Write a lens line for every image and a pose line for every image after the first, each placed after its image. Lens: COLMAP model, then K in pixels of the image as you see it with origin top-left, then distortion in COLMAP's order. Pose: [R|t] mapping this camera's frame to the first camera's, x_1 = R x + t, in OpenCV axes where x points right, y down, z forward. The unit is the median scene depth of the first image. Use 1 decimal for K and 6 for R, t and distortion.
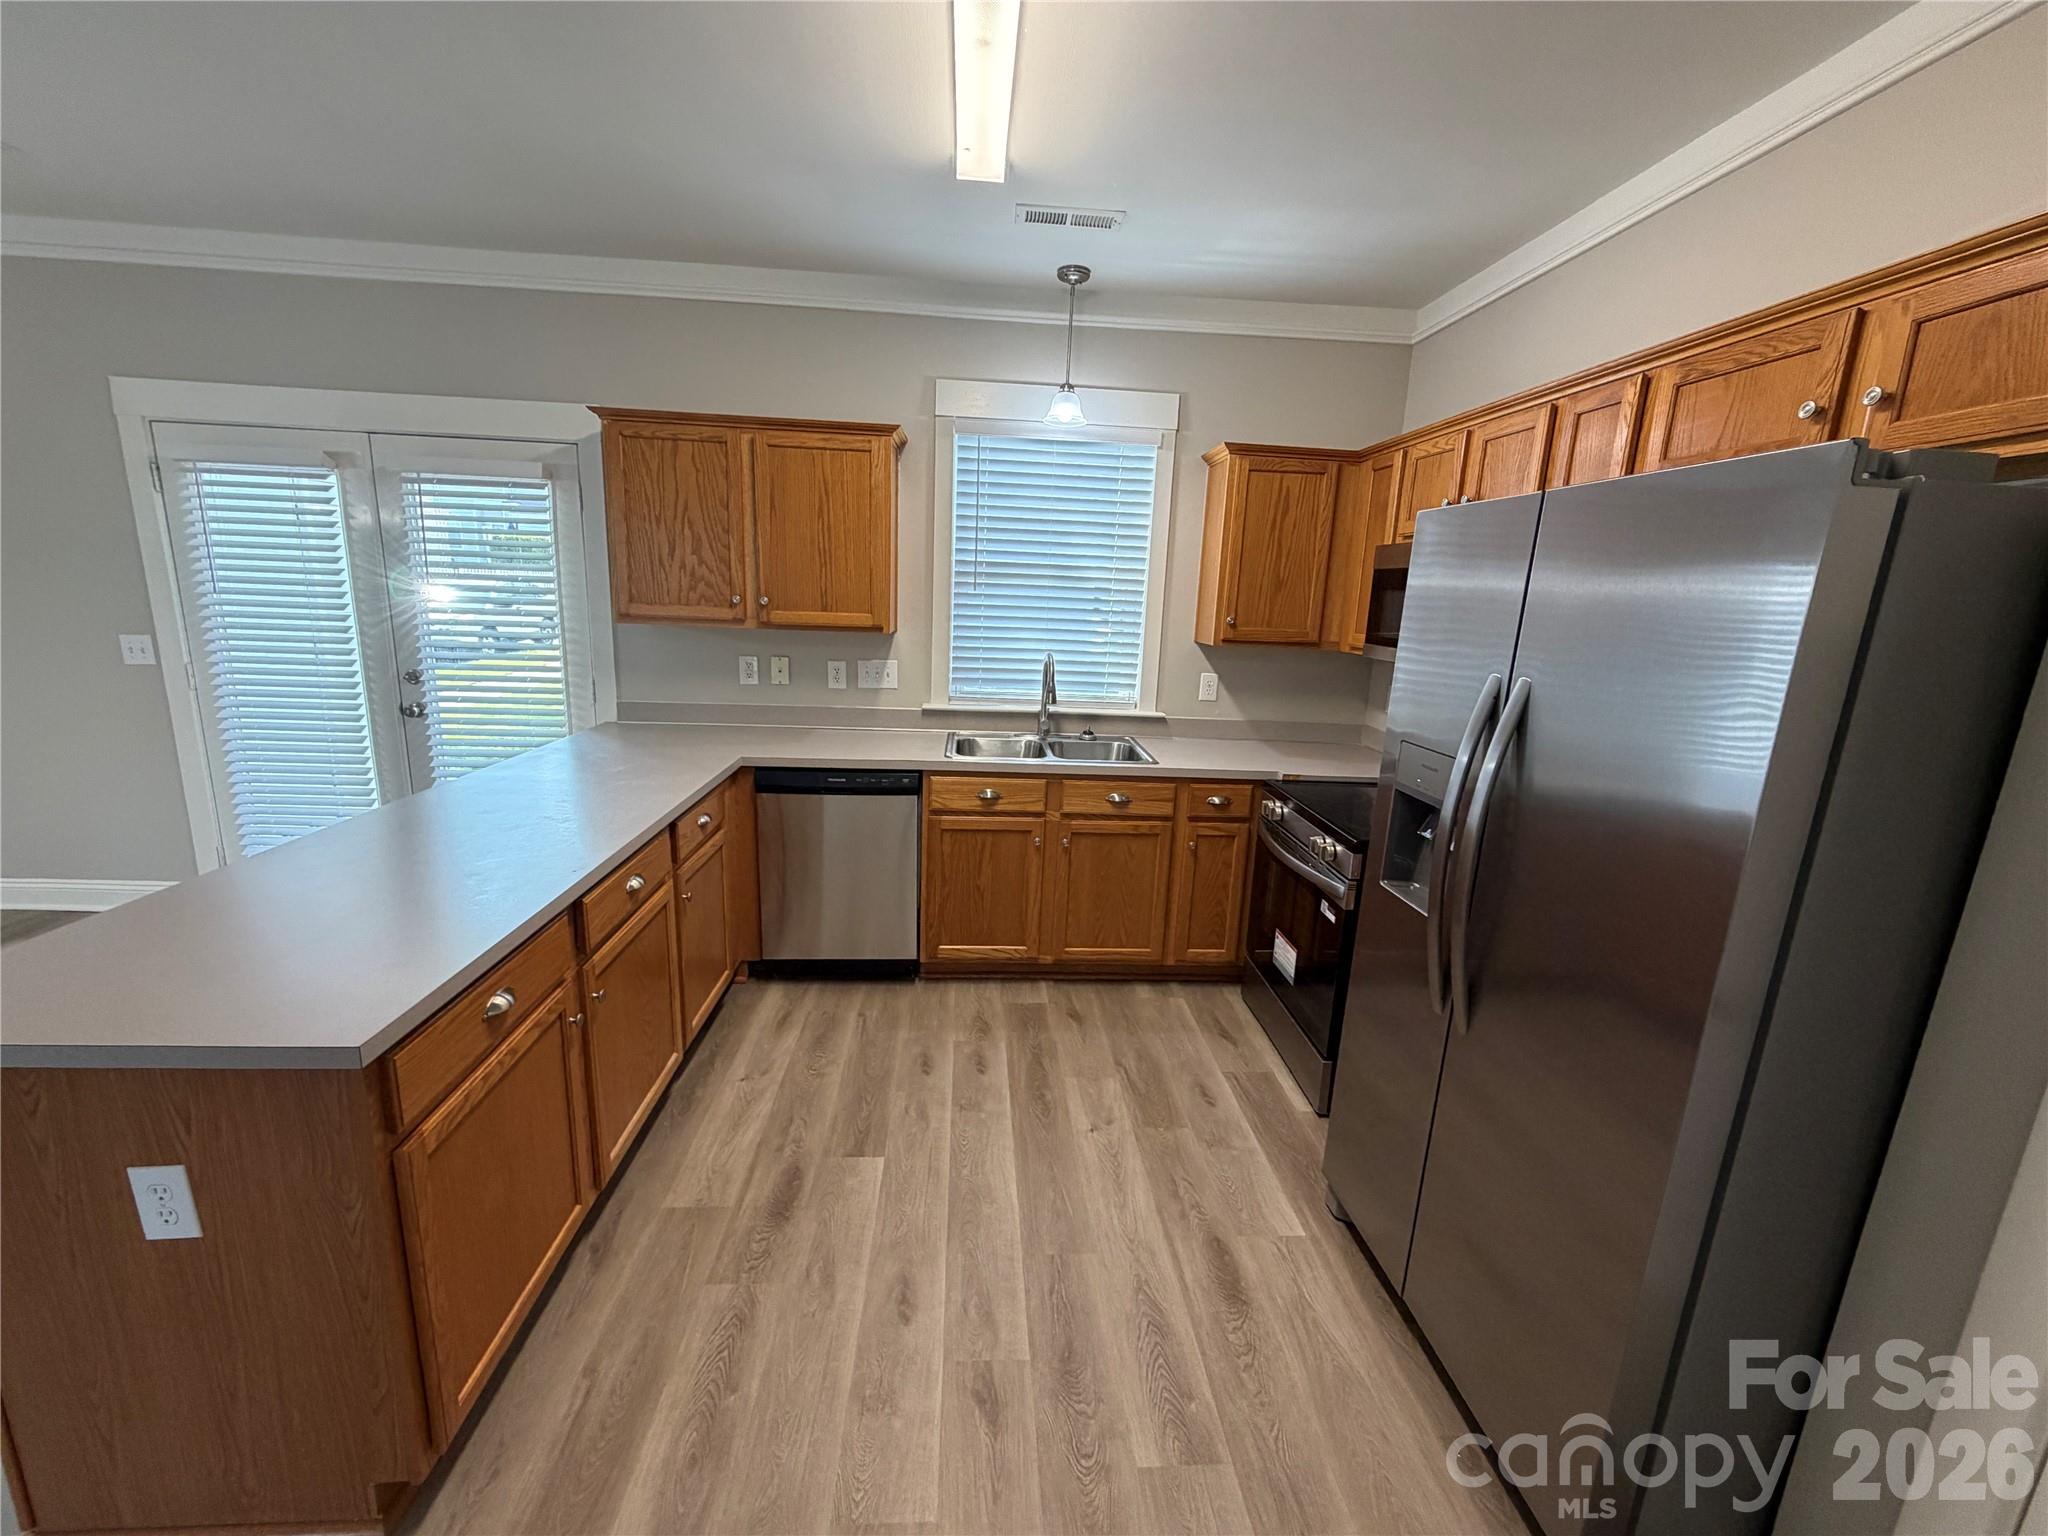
lens RADIAL K [[818.0, 0, 1024.7], [0, 818.0, 769.8], [0, 0, 1]] dist [0.000739, 0.000297]
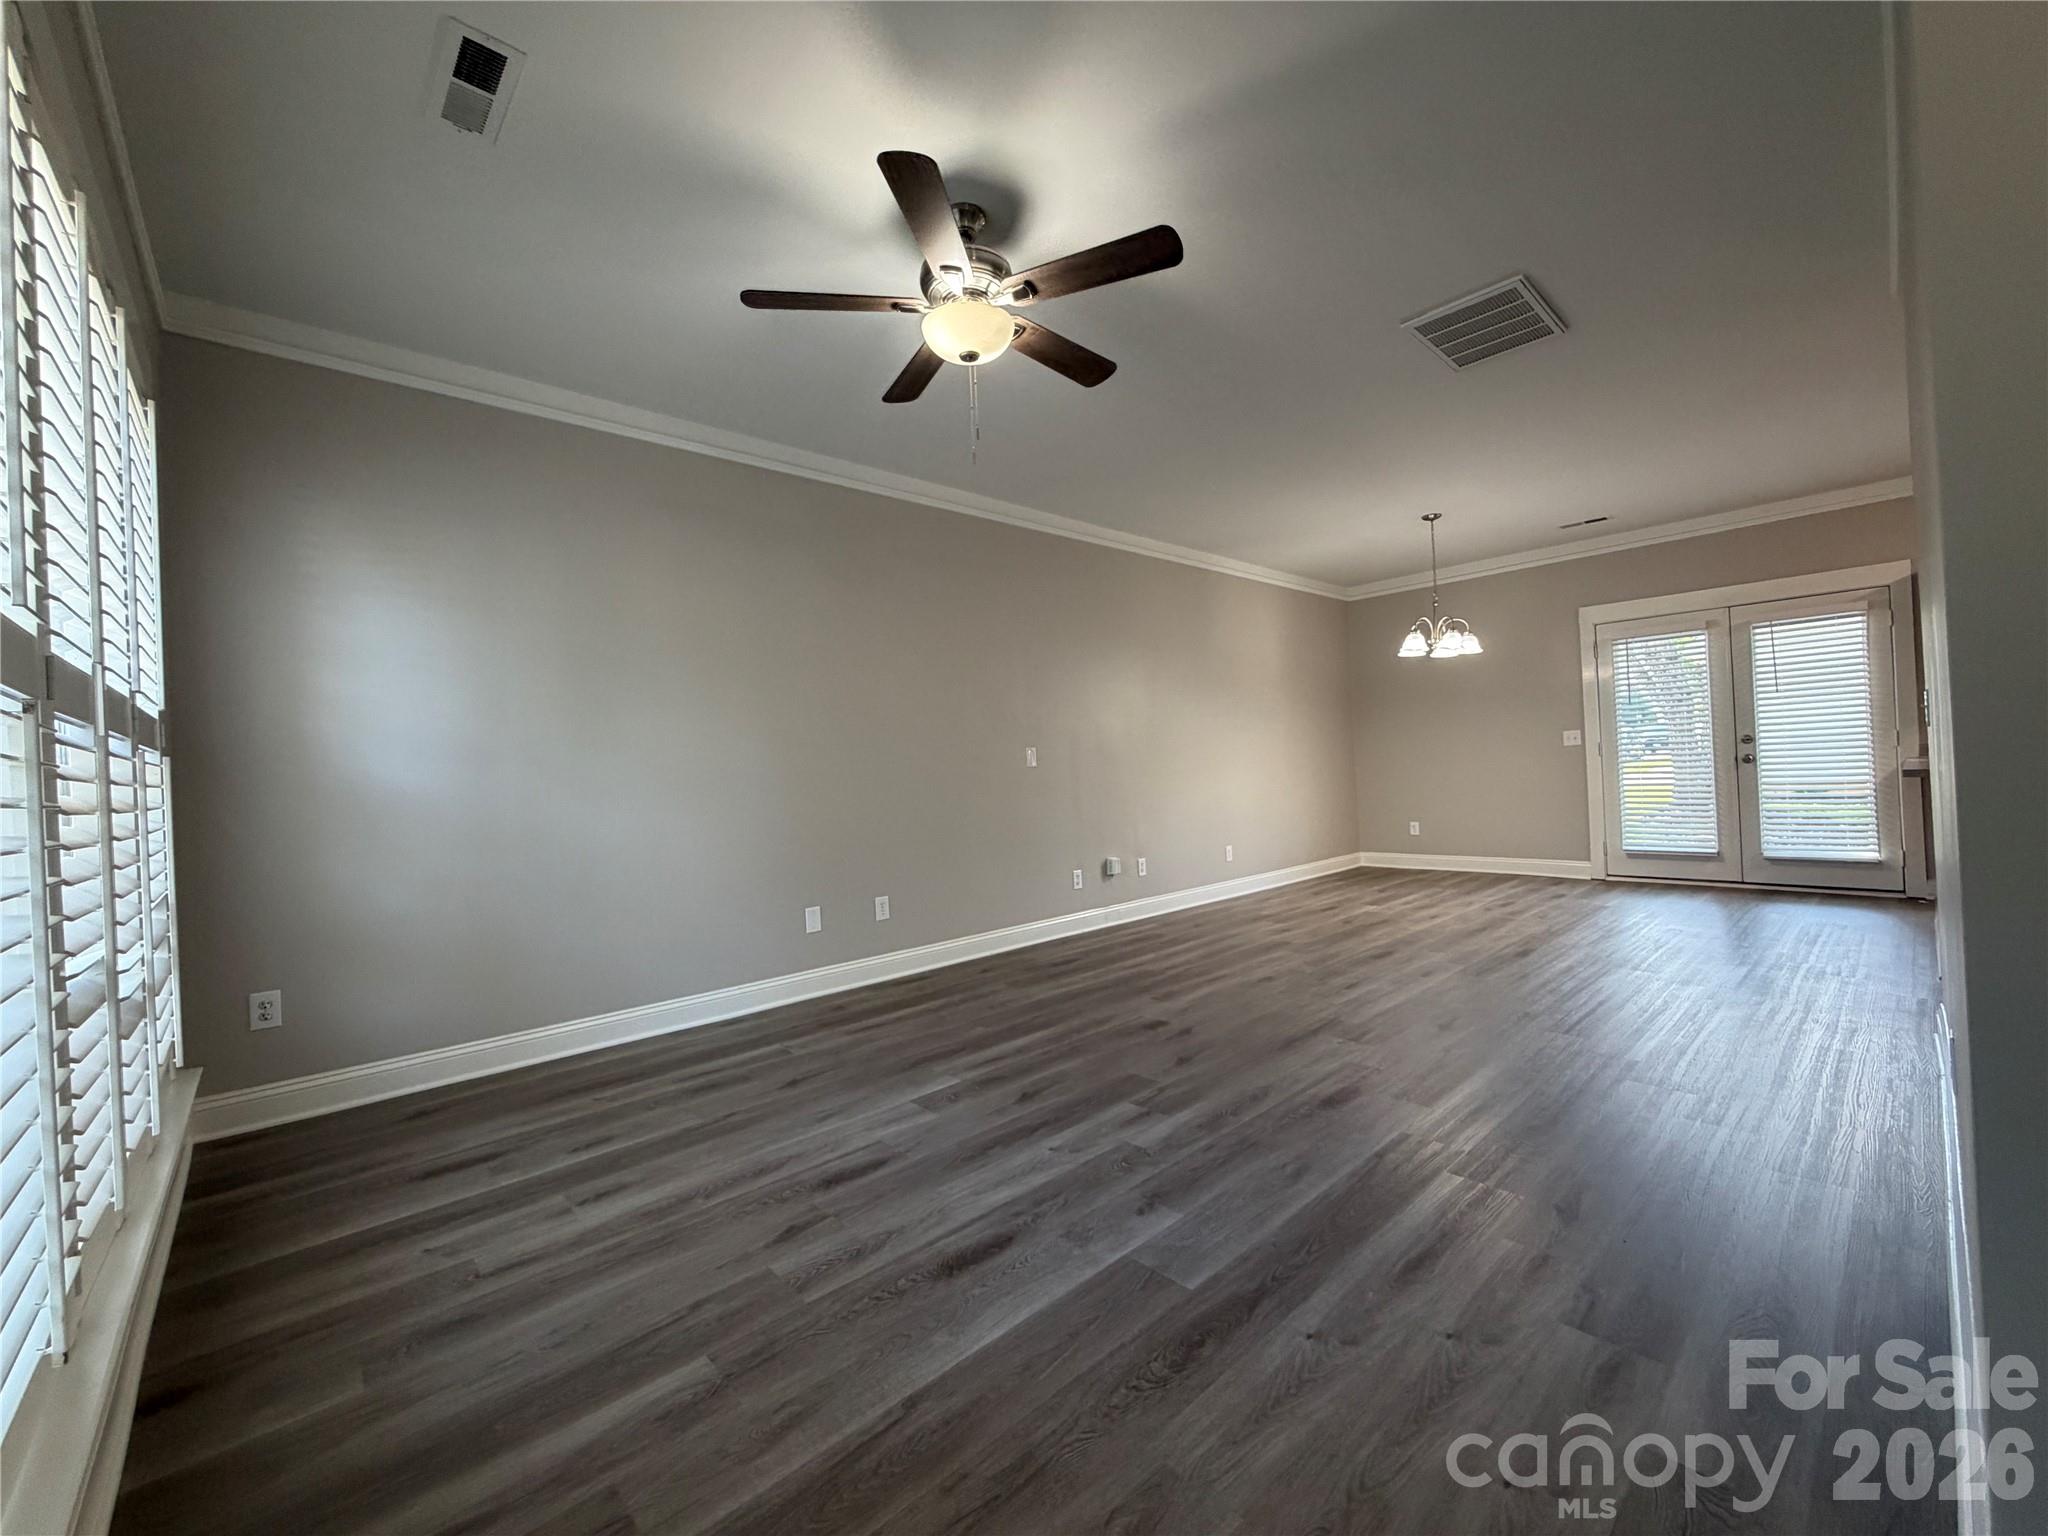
lens RADIAL K [[818.0, 0, 1017.4], [0, 818.0, 766.6], [0, 0, 1]] dist [0.000739, 0.000297]
pose [[0.625238, -0.072166, -0.777090, -0.429415], [-0.103342, 0.979292, -0.174091, 0.449969], [0.773562, 0.189154, 0.604833, -1.358434]]
